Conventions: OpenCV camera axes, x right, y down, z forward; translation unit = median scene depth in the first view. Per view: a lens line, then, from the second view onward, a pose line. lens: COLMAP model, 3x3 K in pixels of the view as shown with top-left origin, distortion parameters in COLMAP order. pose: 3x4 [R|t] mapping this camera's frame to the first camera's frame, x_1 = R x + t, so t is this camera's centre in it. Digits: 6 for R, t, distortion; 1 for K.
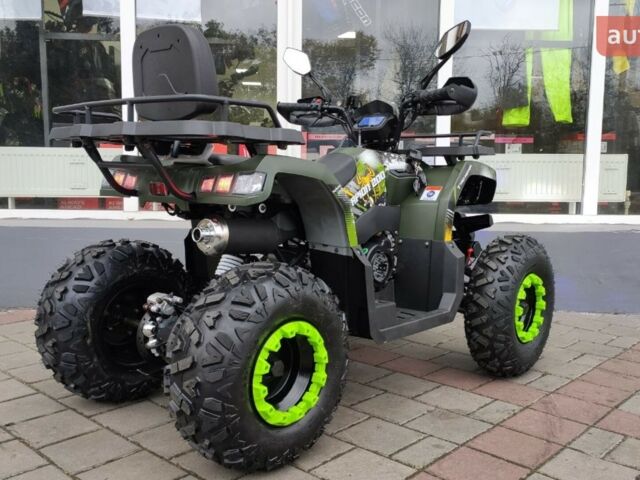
lens RADIAL K [[633.8, 0, 320.0], [0, 633.8, 240.0], [0, 0, 1]] dist [0.090111, -0.147280]
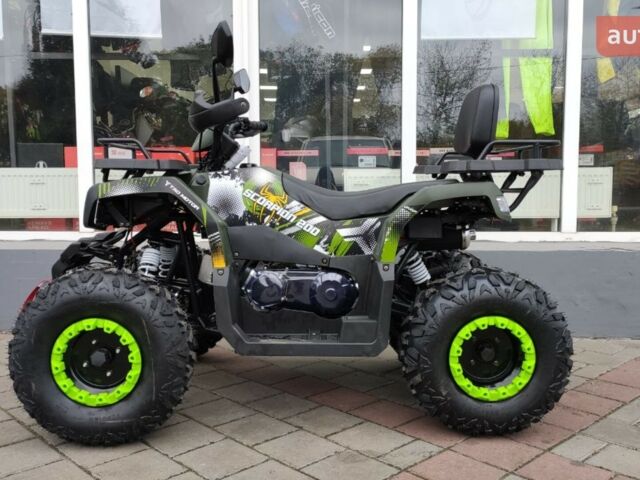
lens RADIAL K [[633.8, 0, 320.0], [0, 633.8, 240.0], [0, 0, 1]] dist [0.090111, -0.147280]
pose [[0.998374, -0.007522, -0.056501, 0.162267], [0.006201, 0.999704, -0.023517, -0.011226], [0.056661, 0.023129, 0.998126, 0.066171]]
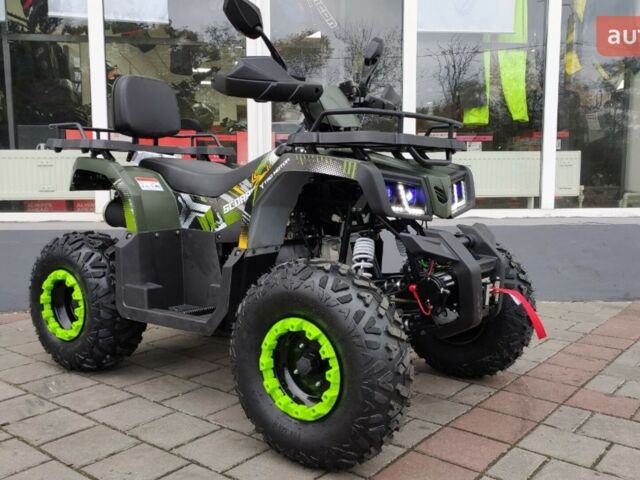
lens RADIAL K [[633.8, 0, 320.0], [0, 633.8, 240.0], [0, 0, 1]] dist [0.090111, -0.147280]
pose [[0.997360, -0.020509, 0.069666, -0.038648], [0.020381, 0.999789, 0.002543, 0.002886], [-0.069703, -0.001117, 0.997567, -0.033919]]
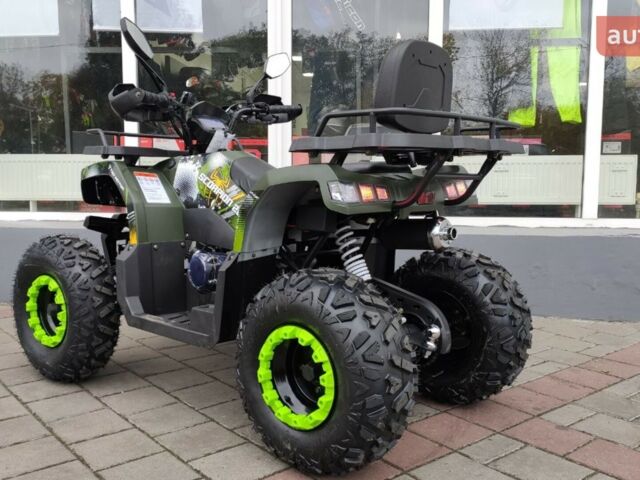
lens RADIAL K [[633.8, 0, 320.0], [0, 633.8, 240.0], [0, 0, 1]] dist [0.090111, -0.147280]
pose [[0.991108, 0.006688, -0.132895, 0.216567], [-0.007083, 0.999972, -0.002504, -0.001850], [0.132874, 0.003423, 0.991127, -0.011367]]
